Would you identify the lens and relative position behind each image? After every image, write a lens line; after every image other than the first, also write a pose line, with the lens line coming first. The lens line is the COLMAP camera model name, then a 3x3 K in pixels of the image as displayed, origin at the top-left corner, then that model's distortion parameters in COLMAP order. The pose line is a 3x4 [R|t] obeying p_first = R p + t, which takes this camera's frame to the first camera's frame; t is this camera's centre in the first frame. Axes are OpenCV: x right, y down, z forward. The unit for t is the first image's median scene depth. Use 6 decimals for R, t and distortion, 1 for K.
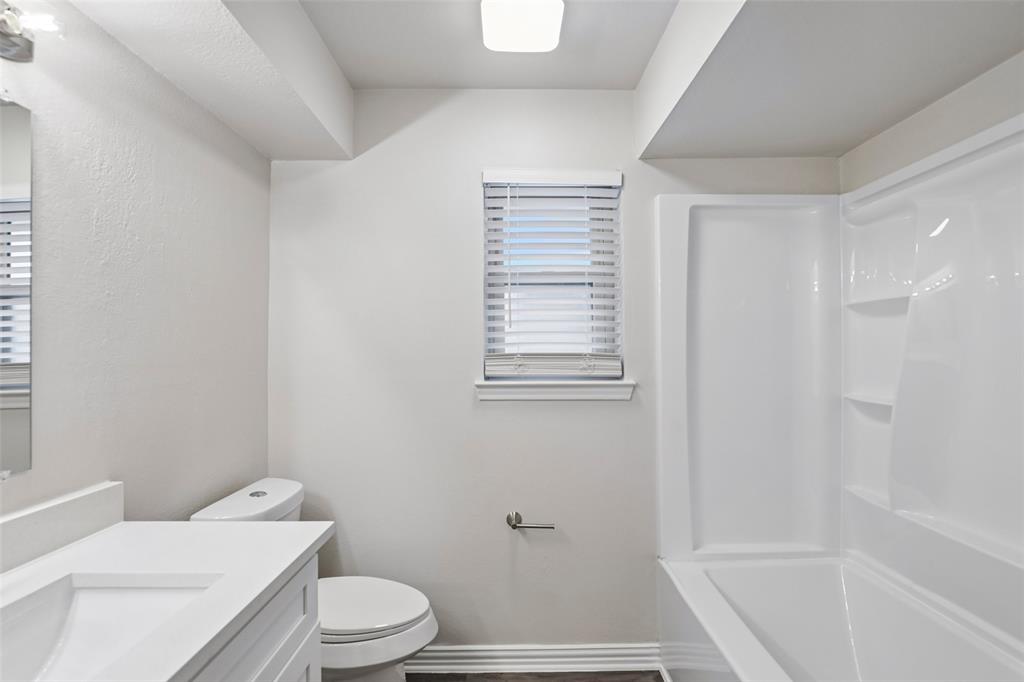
lens RADIAL K [[471.1, 0, 506.6], [0, 471.1, 337.2], [0, 0, 1]] dist [-0.032810, 0.005789]
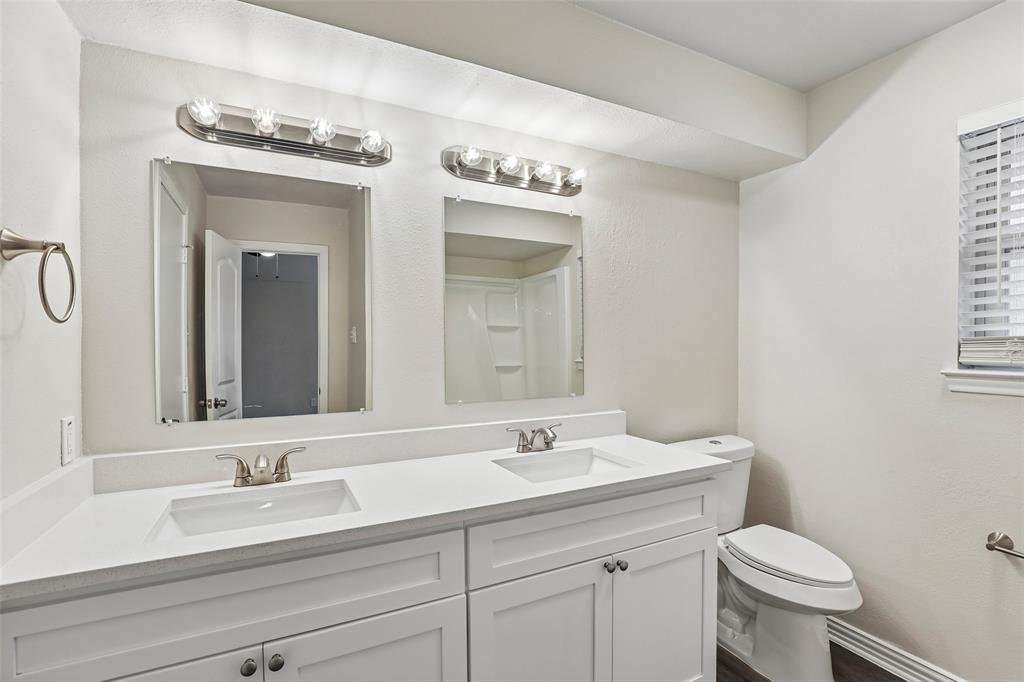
lens RADIAL K [[471.1, 0, 516.7], [0, 471.1, 341.0], [0, 0, 1]] dist [-0.032810, 0.005789]
pose [[0.444854, 0.000943, -0.895602, 0.345329], [0.032120, 0.999339, 0.017007, 0.001334], [0.895027, -0.036333, 0.444530, -0.094256]]
